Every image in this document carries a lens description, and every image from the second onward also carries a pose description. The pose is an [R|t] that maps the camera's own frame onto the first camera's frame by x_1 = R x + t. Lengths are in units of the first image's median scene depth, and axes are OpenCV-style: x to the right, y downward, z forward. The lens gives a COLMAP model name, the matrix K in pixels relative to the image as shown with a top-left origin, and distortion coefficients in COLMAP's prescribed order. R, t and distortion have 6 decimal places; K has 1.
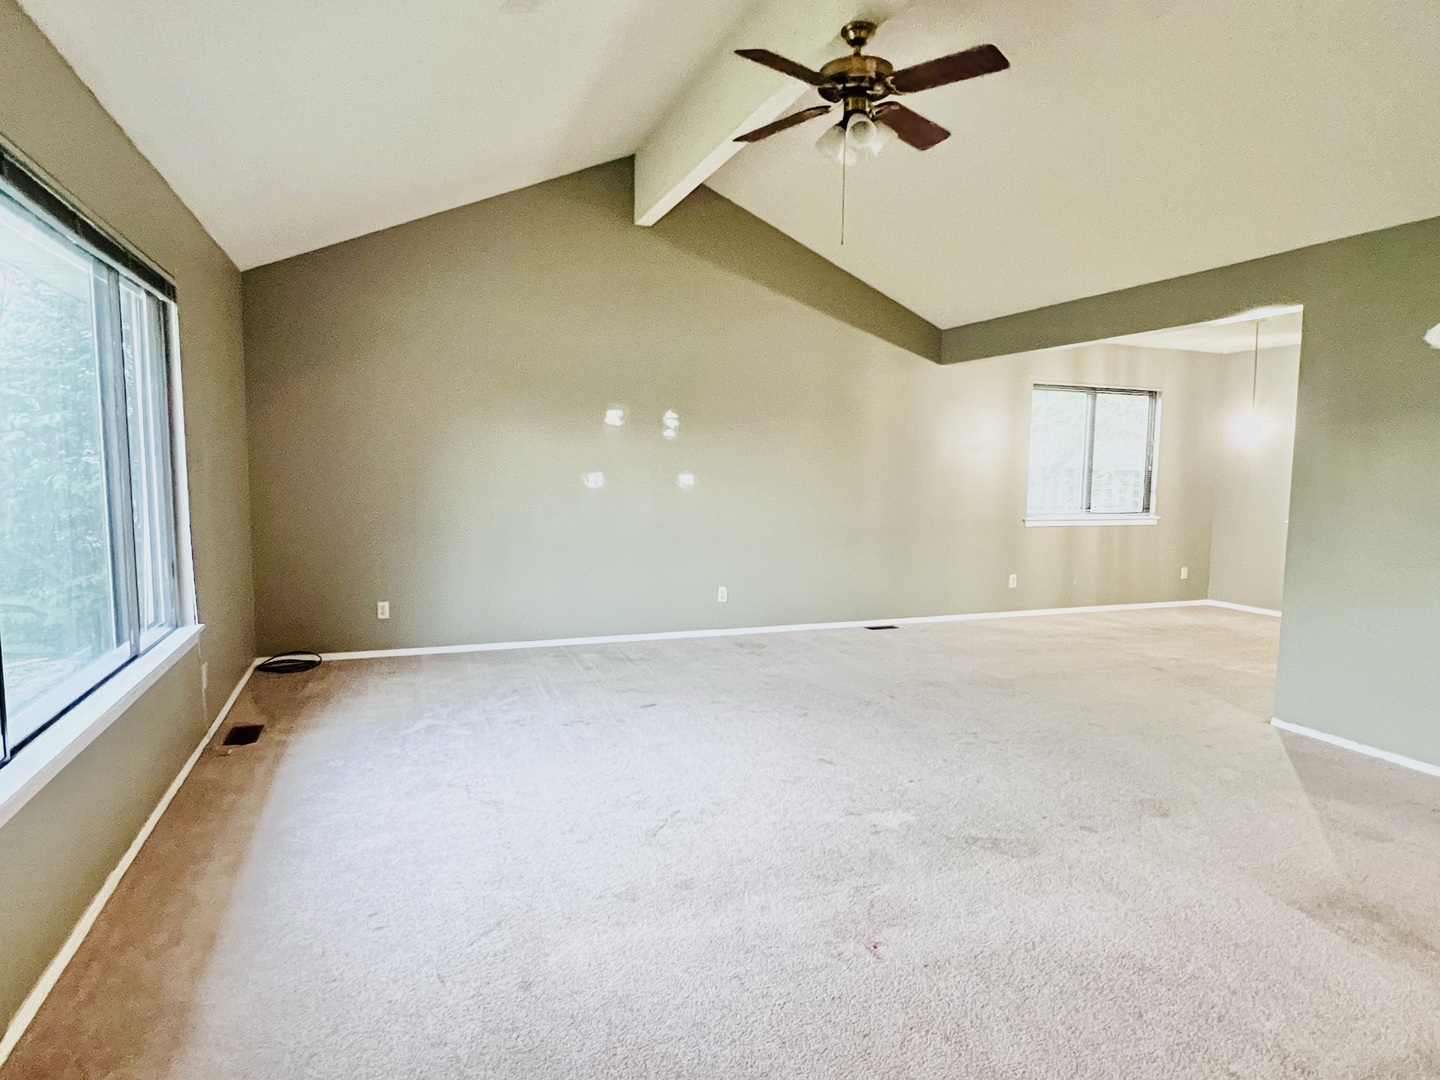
lens RADIAL K [[854.5, 0, 720.0], [0, 854.5, 540.0], [0, 0, 1]] dist [-0.002728, -0.001361]
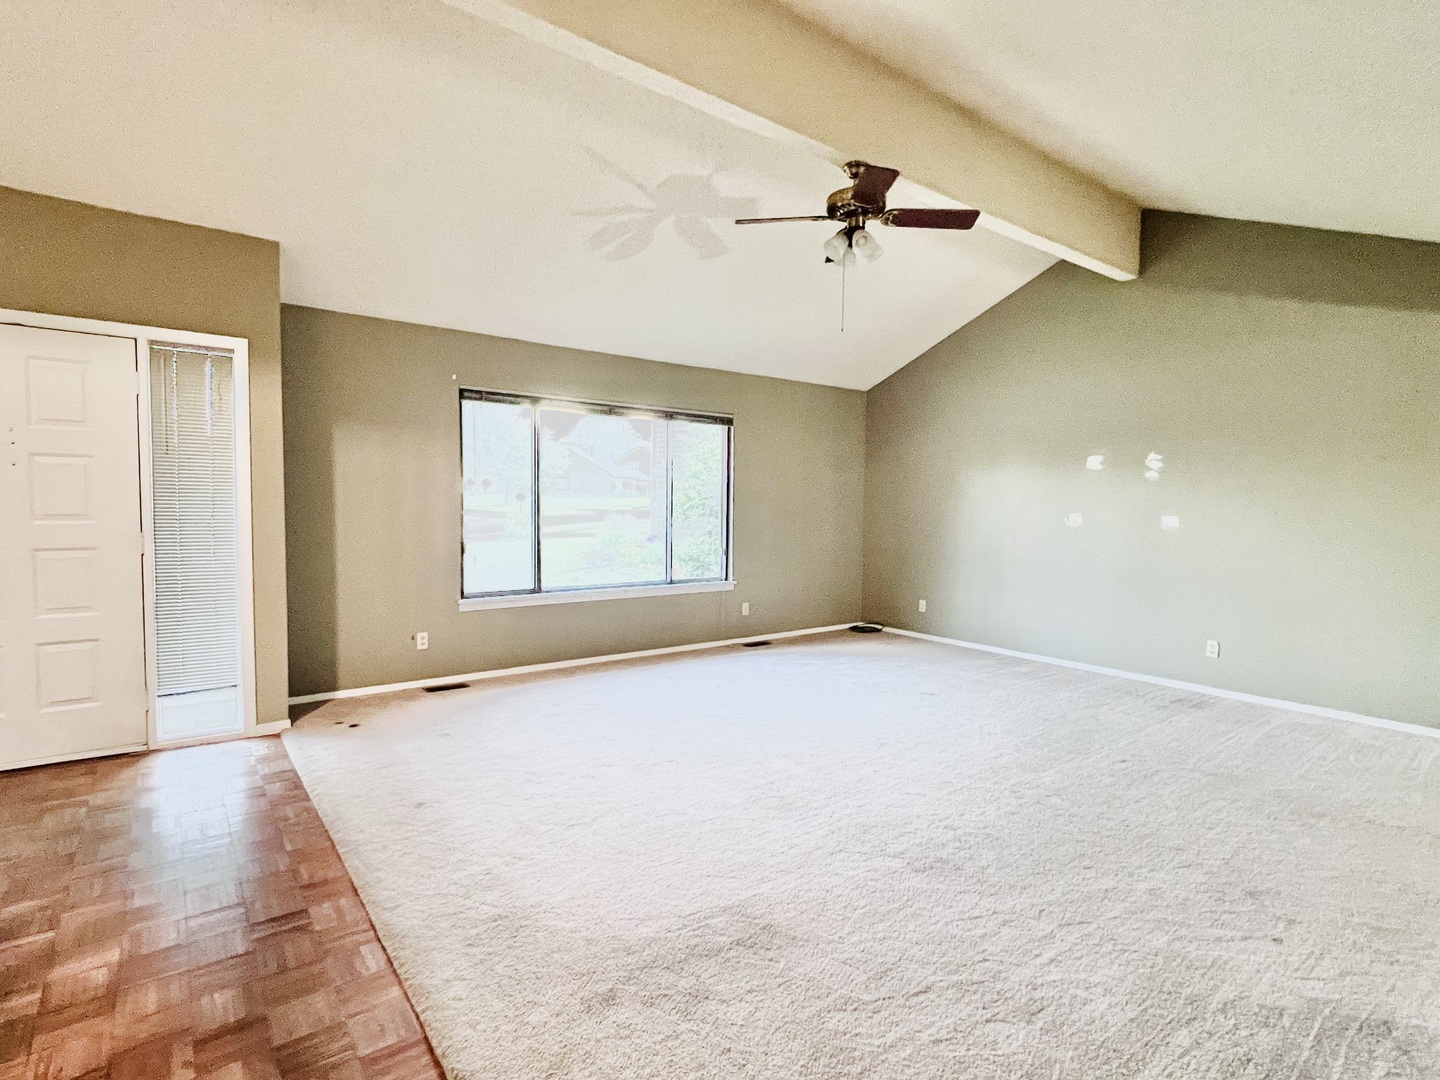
lens RADIAL K [[731.2, 0, 720.0], [0, 731.2, 540.0], [0, 0, 1]] dist [0.032334, 0.000611]
pose [[0.290783, 0.043534, -0.955798, 0.640554], [-0.097584, 0.995104, 0.015636, -0.013540], [0.951800, 0.088724, 0.293607, 0.279884]]
